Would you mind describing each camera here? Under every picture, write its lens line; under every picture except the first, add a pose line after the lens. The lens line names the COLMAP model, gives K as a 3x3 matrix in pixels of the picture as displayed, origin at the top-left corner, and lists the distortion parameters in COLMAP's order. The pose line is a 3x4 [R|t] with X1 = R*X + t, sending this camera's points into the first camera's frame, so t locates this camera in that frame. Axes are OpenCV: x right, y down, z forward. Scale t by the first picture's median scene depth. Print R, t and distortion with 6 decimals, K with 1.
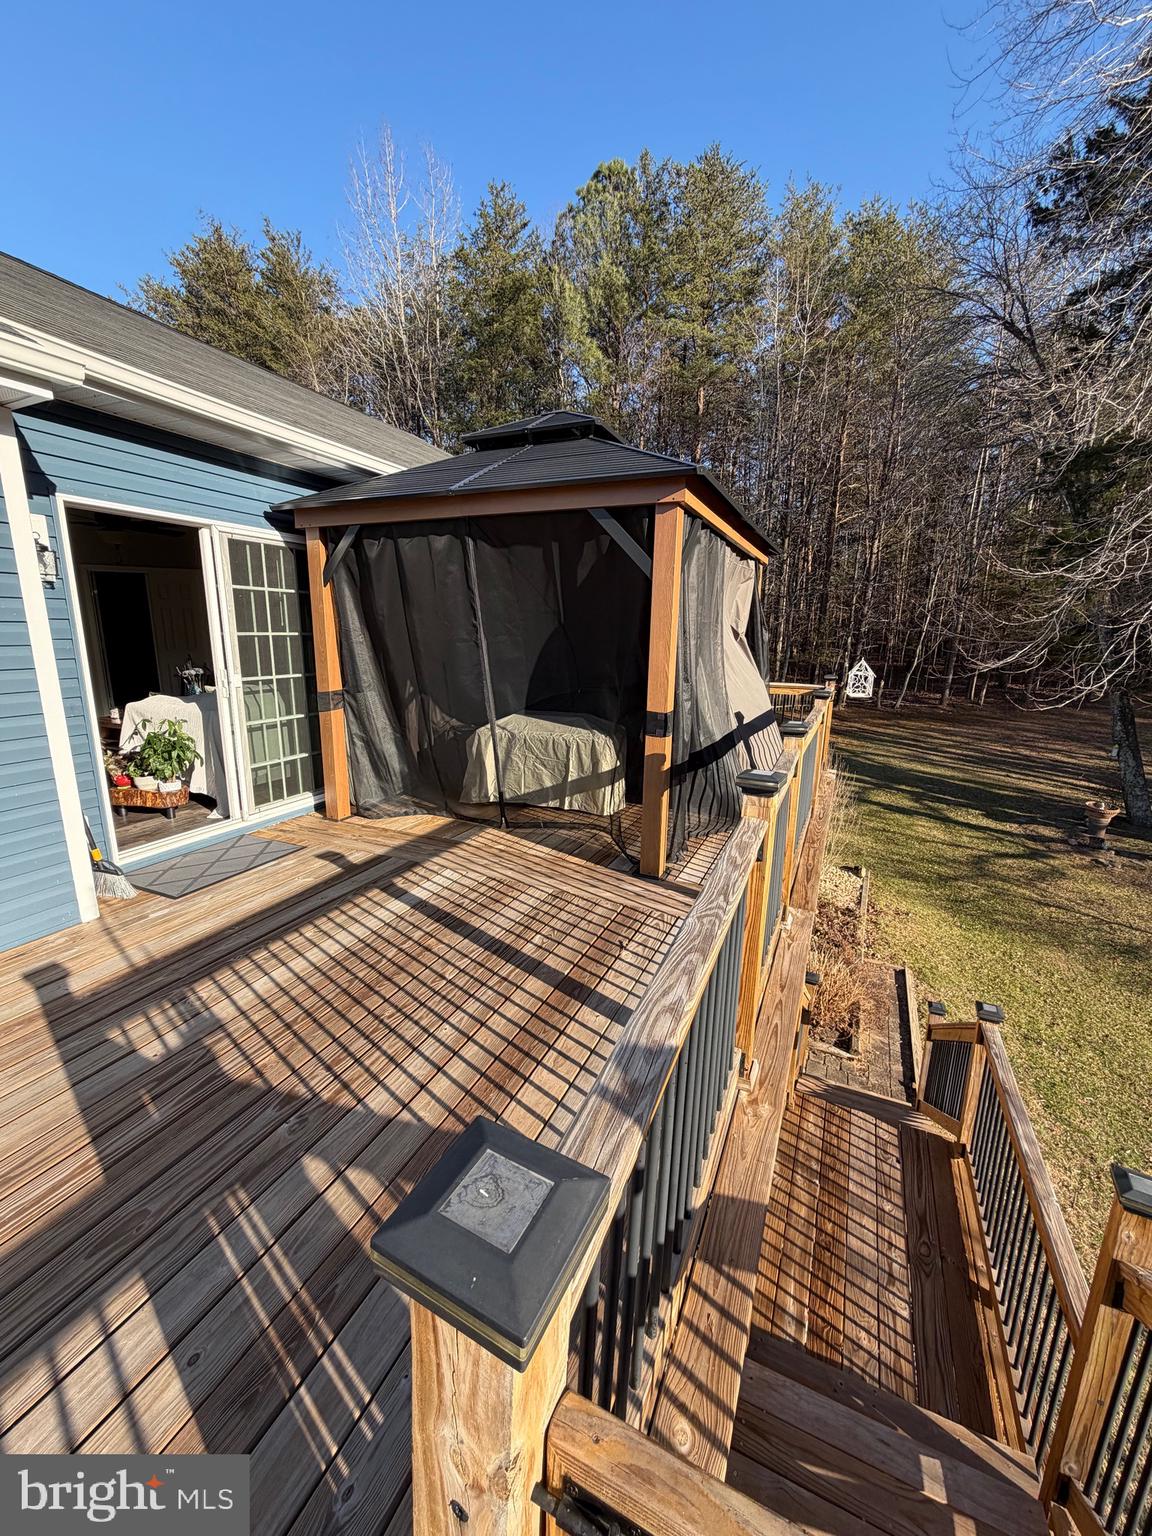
lens RADIAL K [[610.5, 0, 573.0], [0, 610.5, 764.6], [0, 0, 1]] dist [-0.003032, 0.000433]
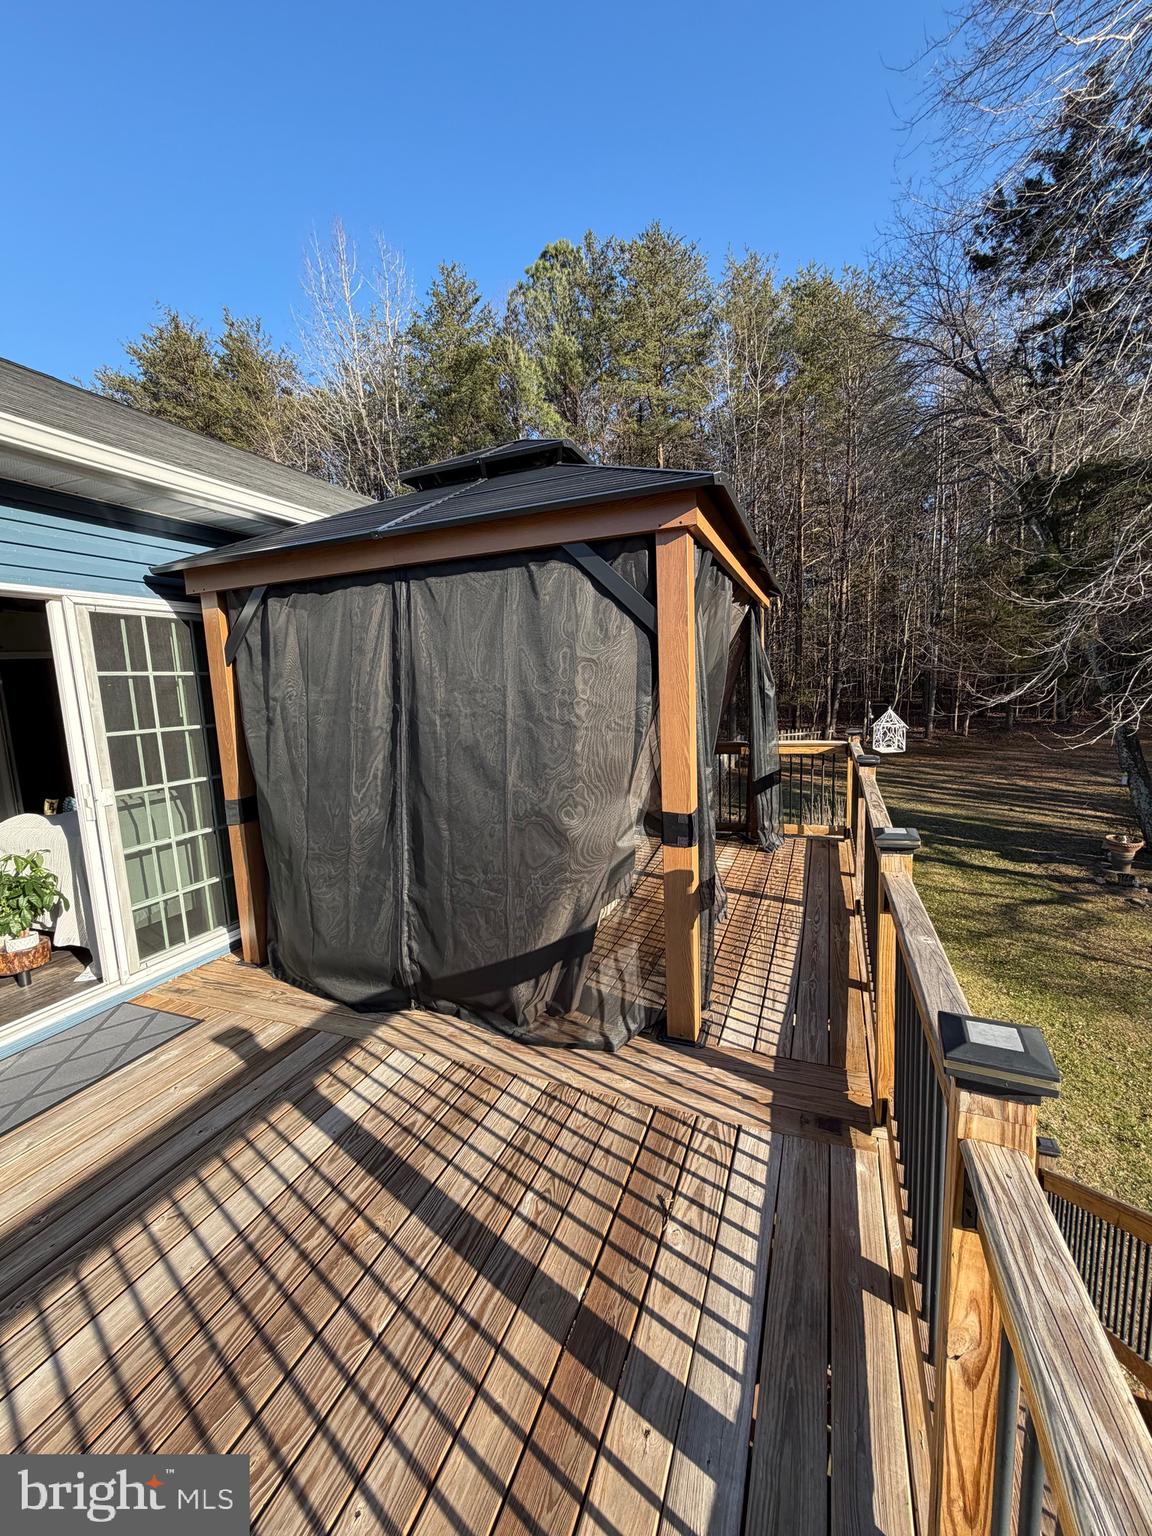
lens RADIAL K [[610.5, 0, 574.3], [0, 610.5, 763.6], [0, 0, 1]] dist [-0.003032, 0.000433]
pose [[0.997361, -0.064333, 0.033651, -0.001016], [0.066992, 0.994128, -0.084983, -0.035926], [-0.027986, 0.087013, 0.995814, 0.112142]]
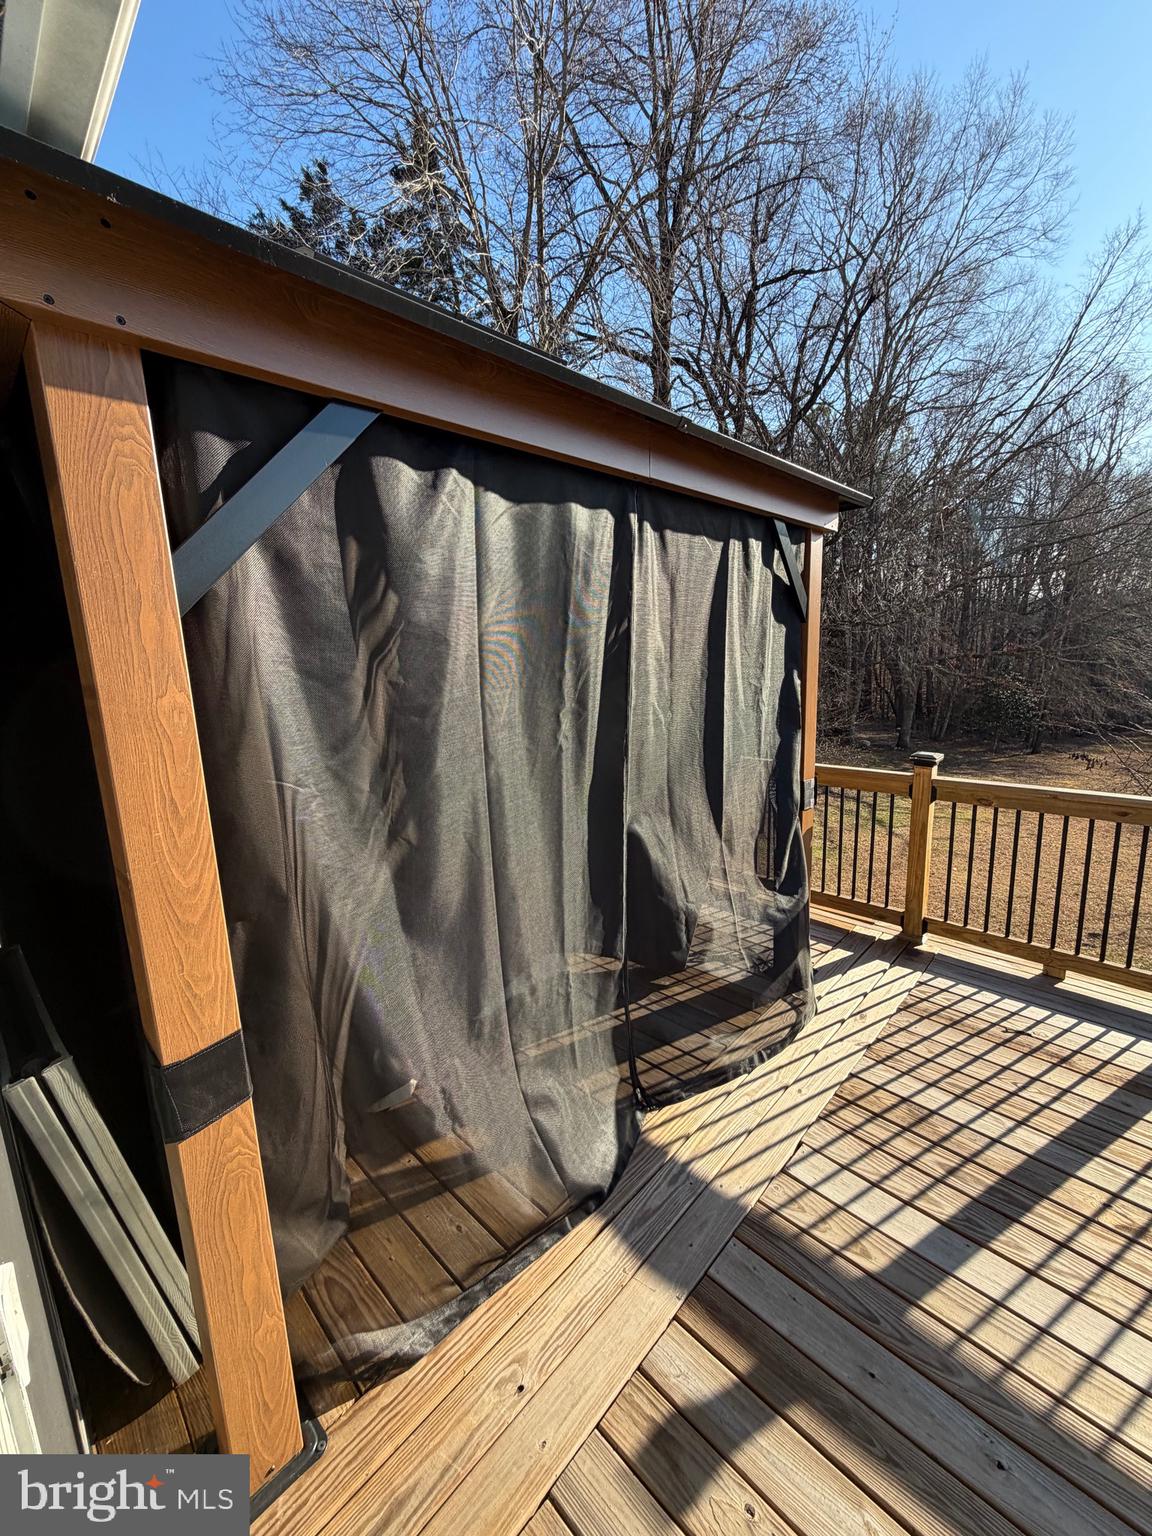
lens RADIAL K [[610.5, 0, 578.5], [0, 610.5, 764.6], [0, 0, 1]] dist [-0.003032, 0.000433]
pose [[0.332685, -0.202936, 0.920944, -0.283502], [0.245202, 0.961597, 0.123317, -0.111742], [-0.910602, 0.184792, 0.369670, 0.386745]]
